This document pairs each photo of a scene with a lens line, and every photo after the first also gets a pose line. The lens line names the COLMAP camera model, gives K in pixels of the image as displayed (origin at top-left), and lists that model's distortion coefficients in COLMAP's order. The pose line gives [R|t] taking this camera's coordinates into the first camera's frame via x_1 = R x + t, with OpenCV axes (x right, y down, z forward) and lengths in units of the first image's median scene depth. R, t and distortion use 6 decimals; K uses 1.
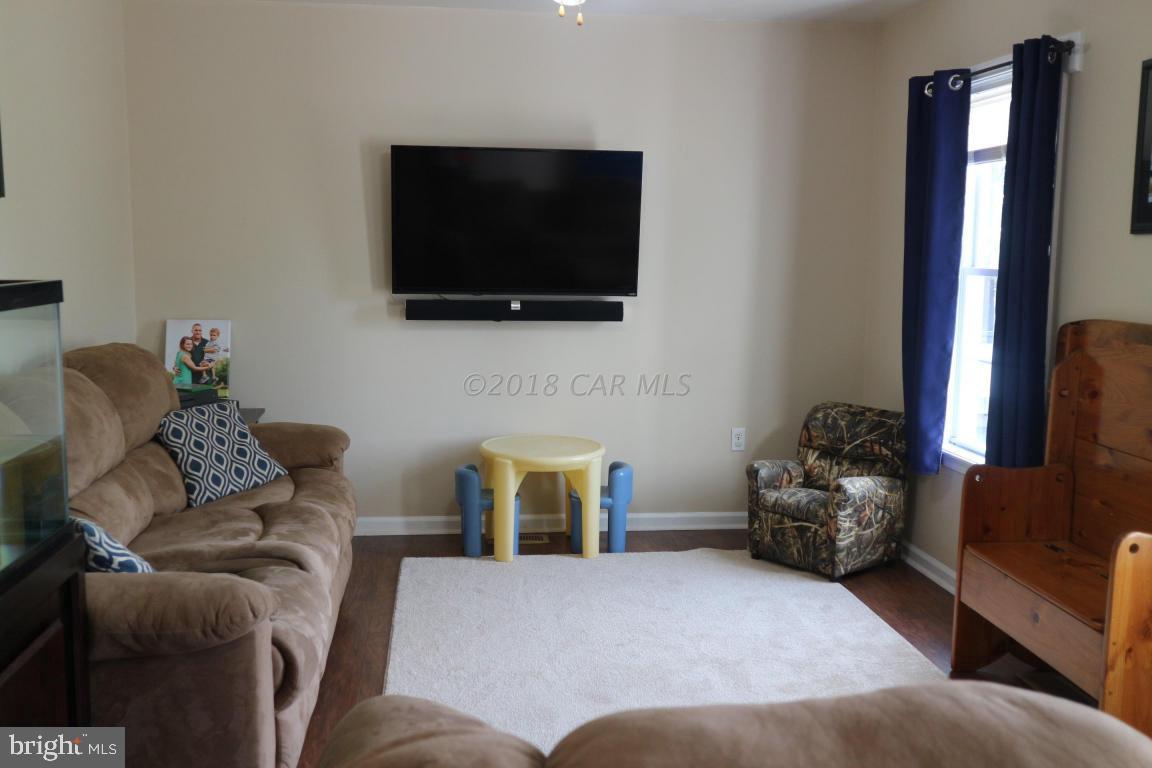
lens RADIAL K [[1088.6, 0, 576.0], [0, 1088.6, 384.0], [0, 0, 1]] dist [-0.063107, 0.136356]
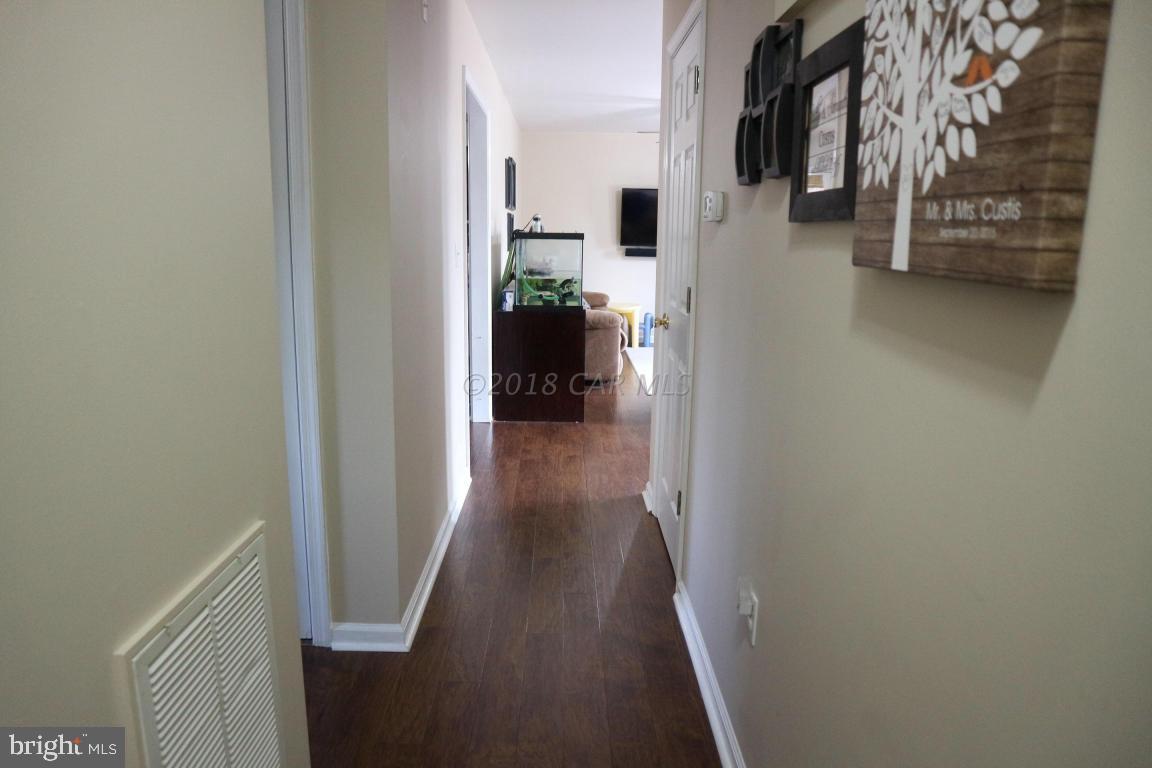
lens RADIAL K [[792.2, 0, 574.8], [0, 792.2, 397.7], [0, 0, 1]] dist [-0.112357, 0.000896]
pose [[0.993819, 0.027398, -0.107582, -0.071481], [-0.018674, 0.996517, 0.081271, 0.134098], [0.109434, -0.078760, 0.990869, -0.950965]]
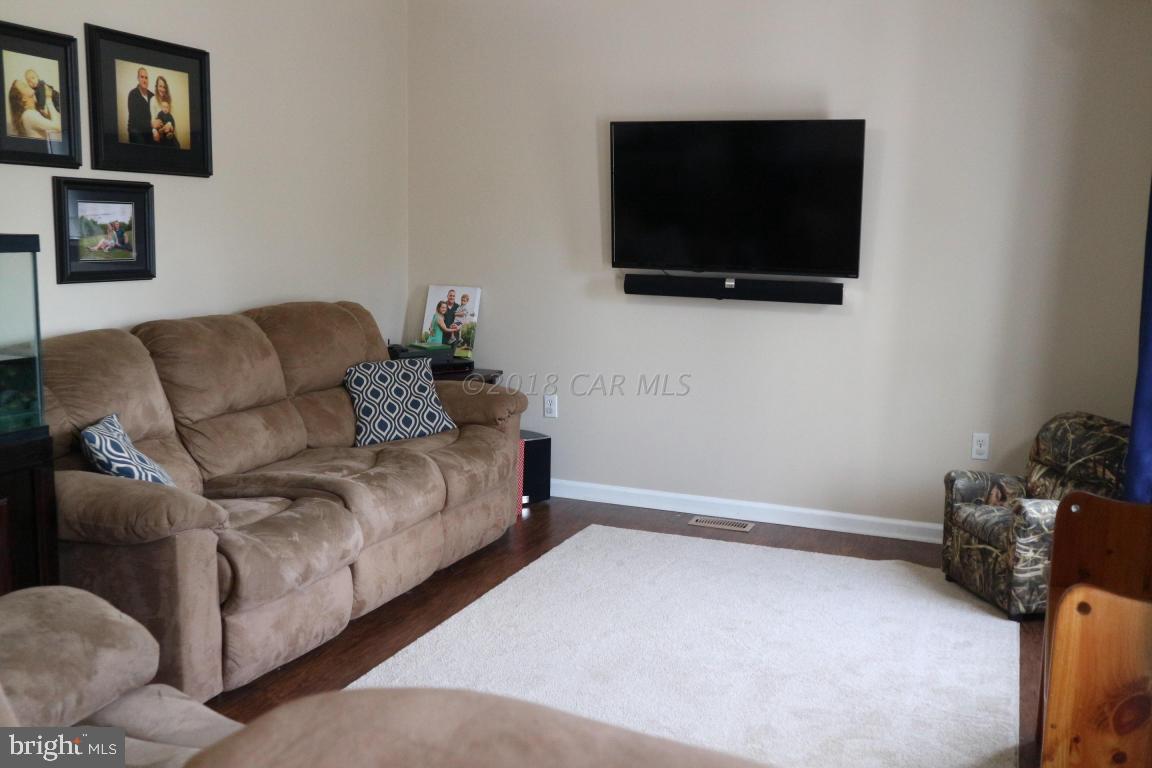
lens RADIAL K [[1088.6, 0, 576.0], [0, 1088.6, 384.0], [0, 0, 1]] dist [-0.063107, 0.136356]
pose [[0.874887, 0.077389, -0.478104, 0.324057], [-0.072079, 0.996963, 0.029477, -0.001633], [0.478933, 0.008672, 0.877809, 0.091027]]
